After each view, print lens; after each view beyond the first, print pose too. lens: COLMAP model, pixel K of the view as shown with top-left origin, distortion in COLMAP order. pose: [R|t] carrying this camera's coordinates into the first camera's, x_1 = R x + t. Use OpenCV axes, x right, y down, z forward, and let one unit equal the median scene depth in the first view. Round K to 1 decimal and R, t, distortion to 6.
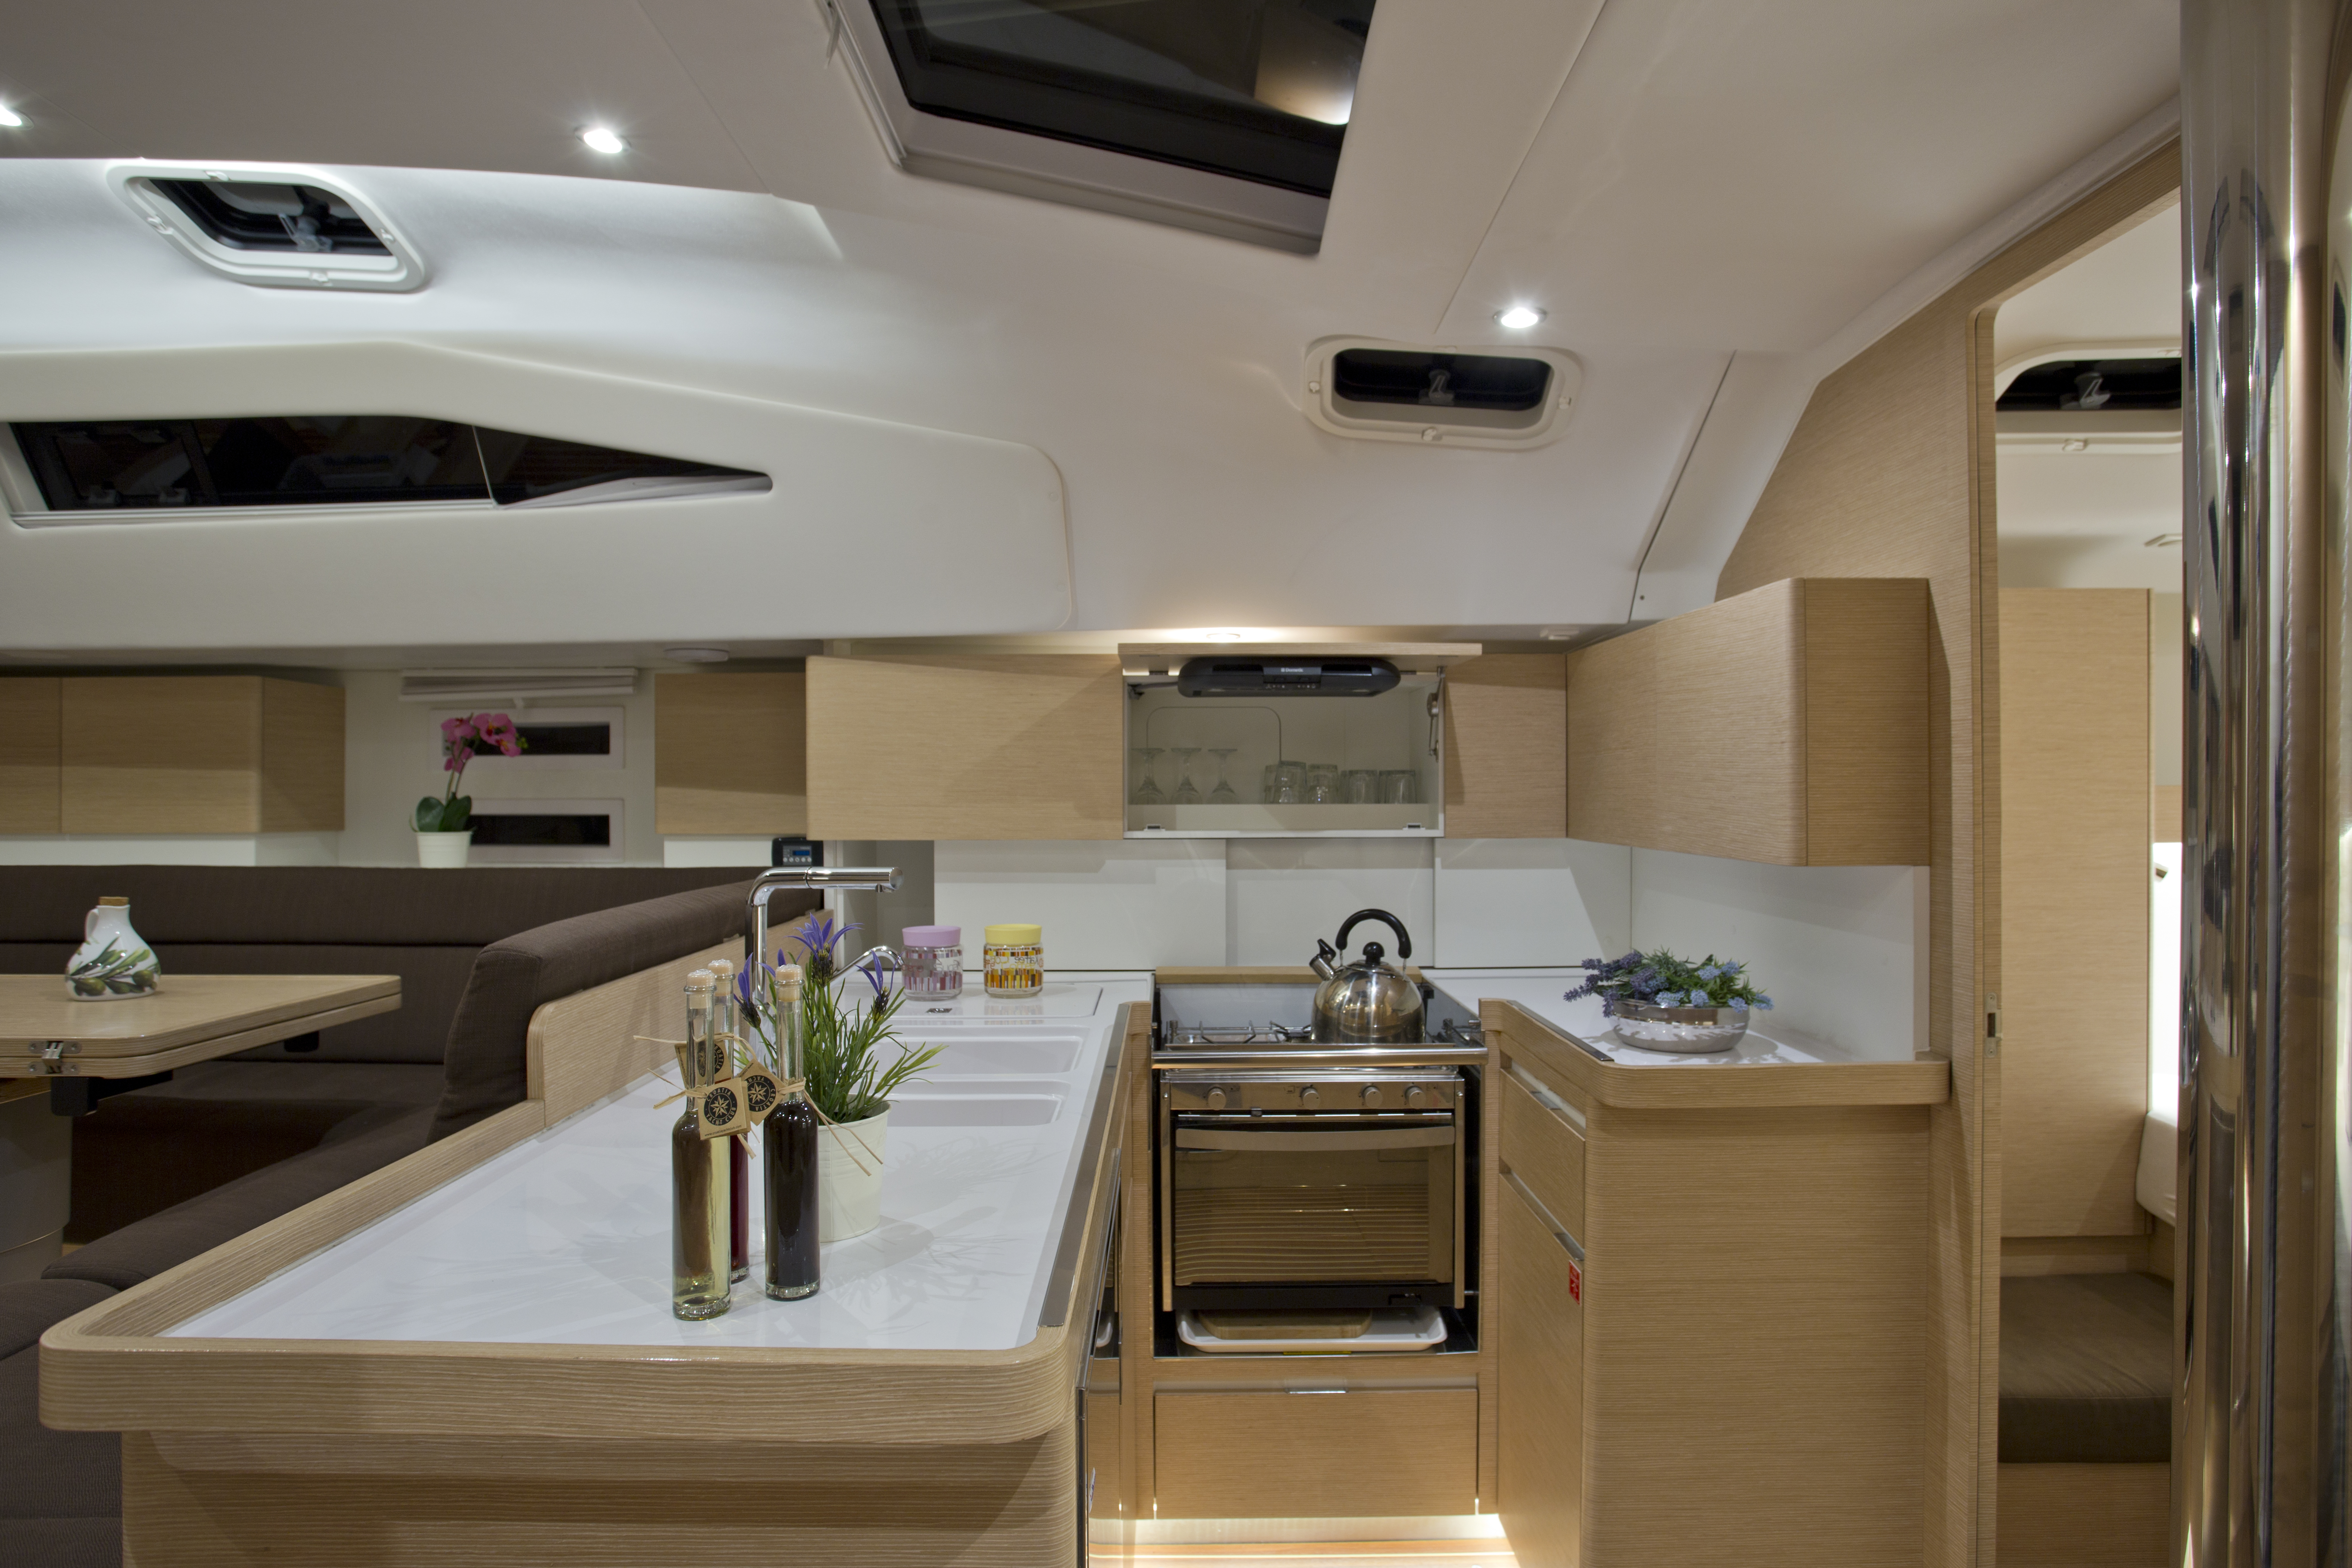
lens RADIAL K [[1294.7, 0, 1176.0], [0, 1294.7, 784.0], [0, 0, 1]] dist [-0.024702, 0.000792]
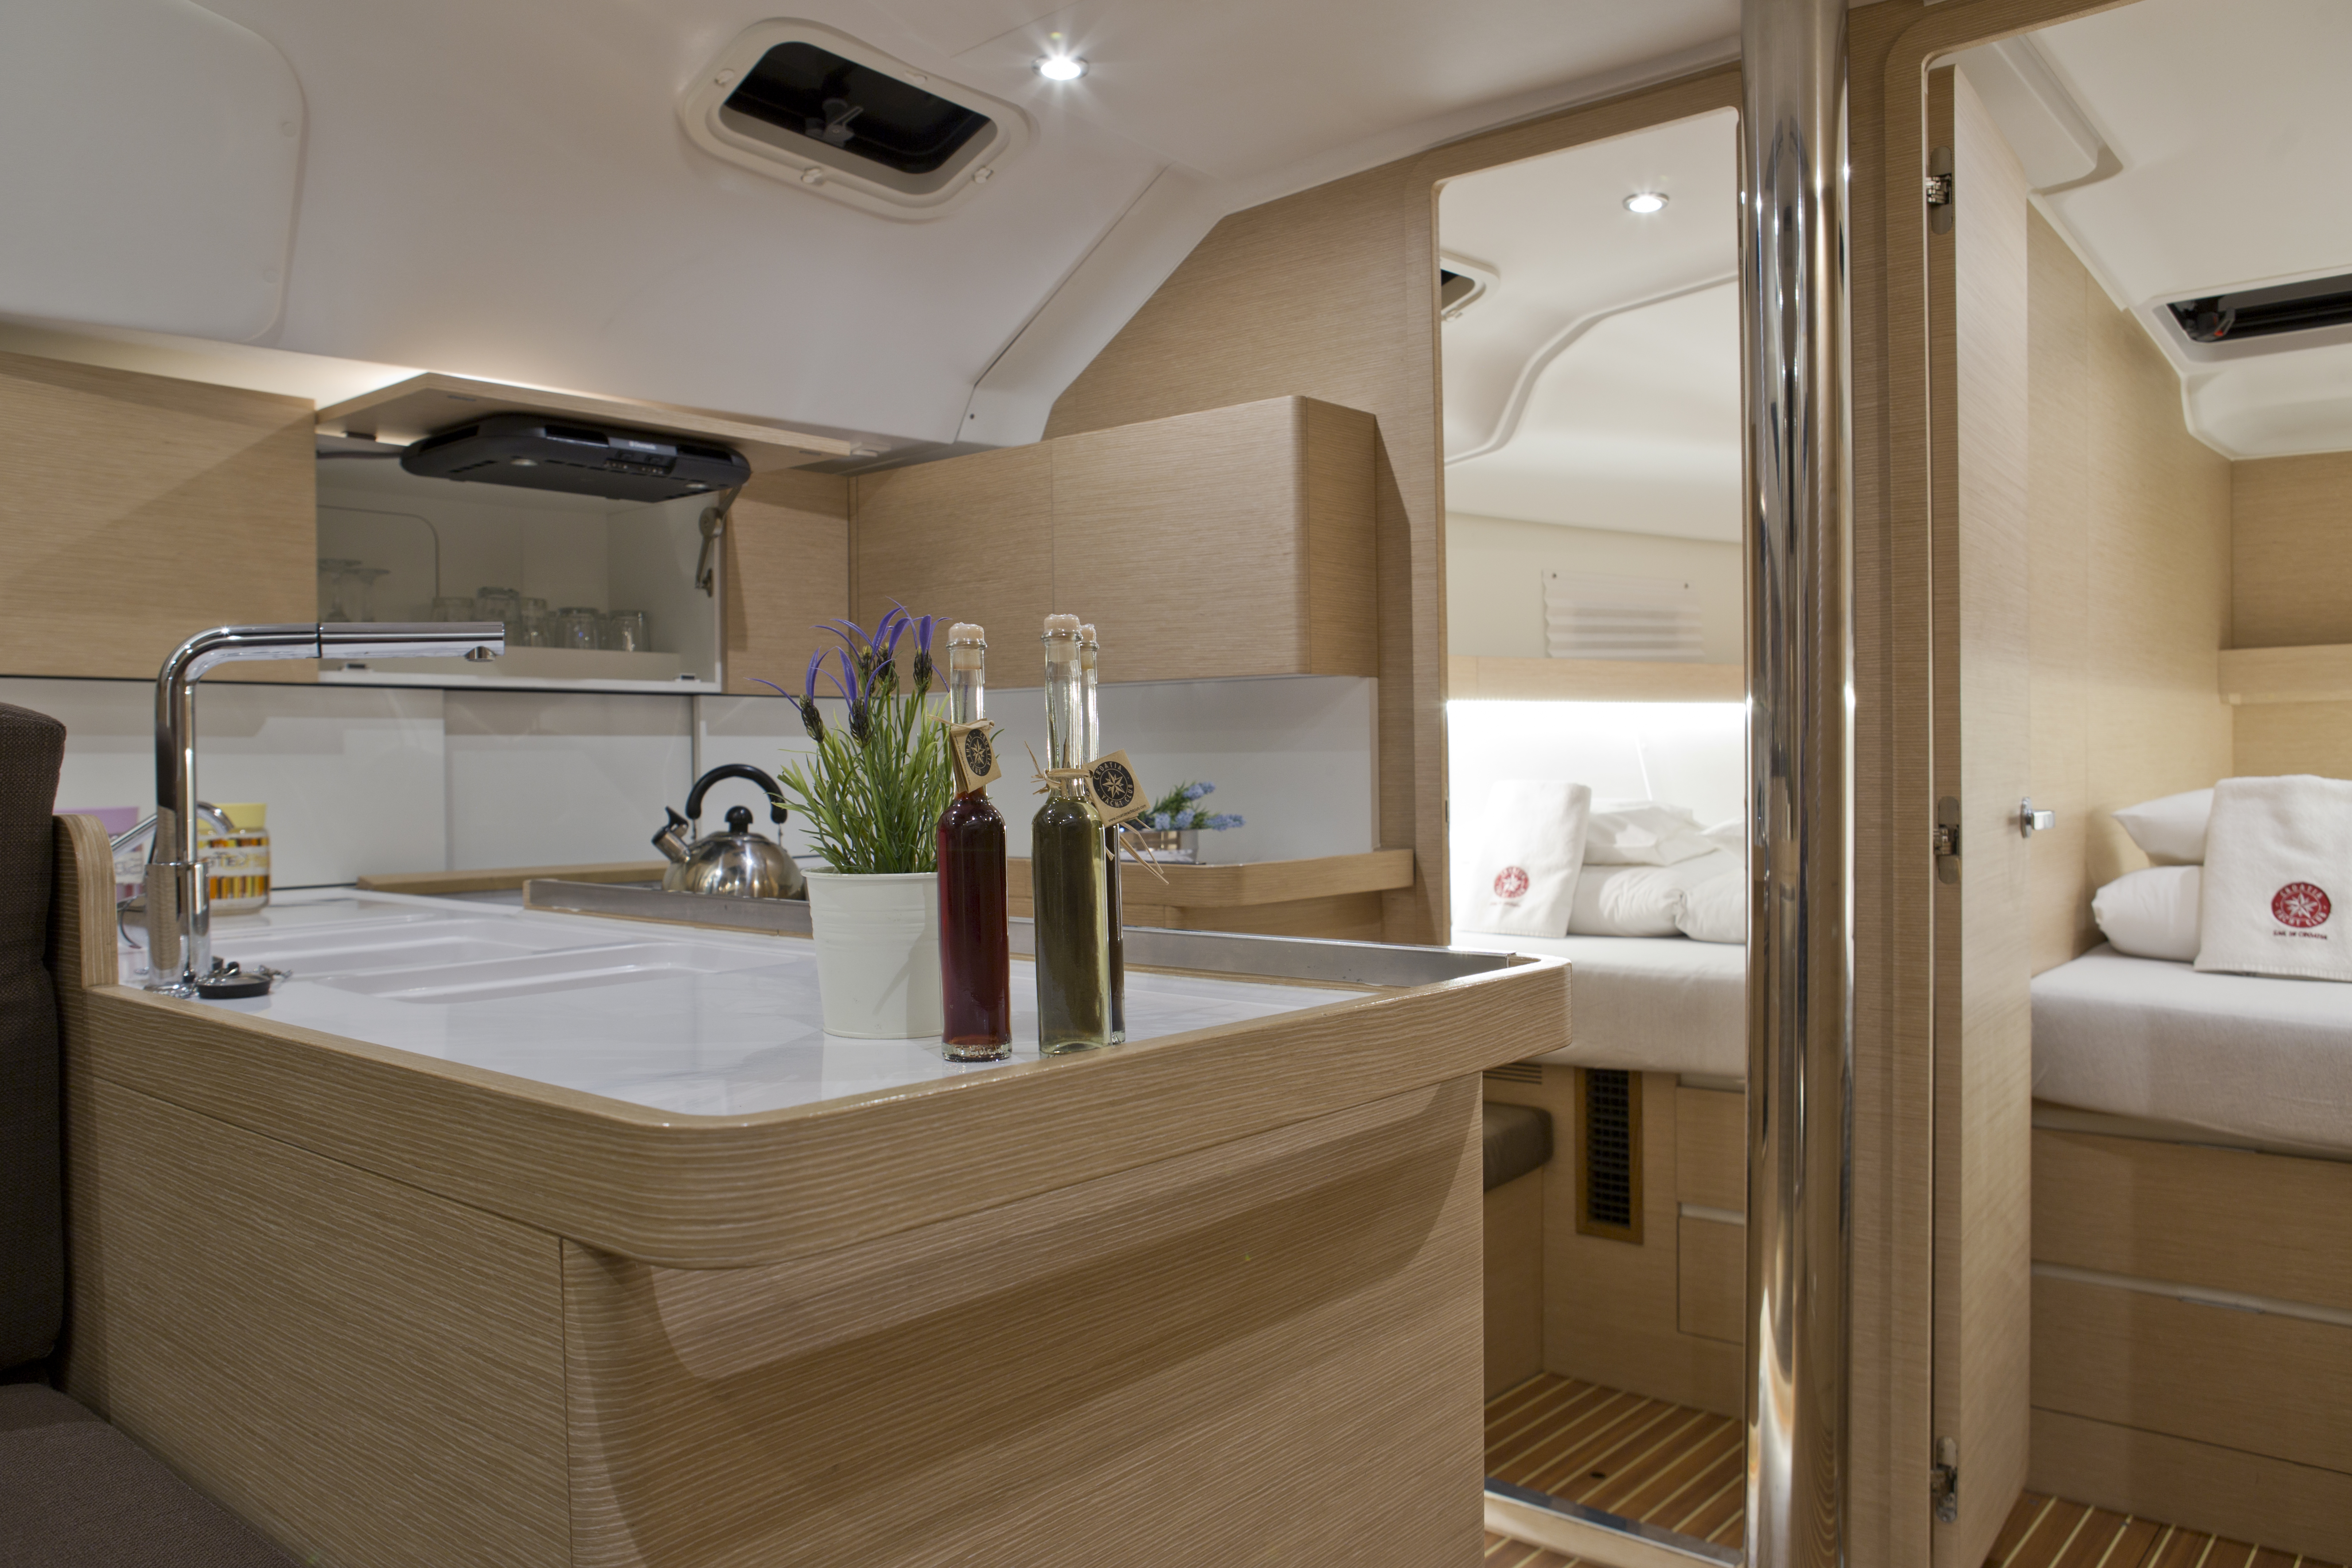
lens RADIAL K [[1715.7, 0, 1176.0], [0, 1715.7, 784.0], [0, 0, 1]] dist [-0.085951, 0.106131]
pose [[0.657059, -0.015853, 0.753672, -0.452176], [0.006242, 0.999859, 0.015589, 0.094408], [-0.753813, -0.005539, 0.657066, 0.121231]]
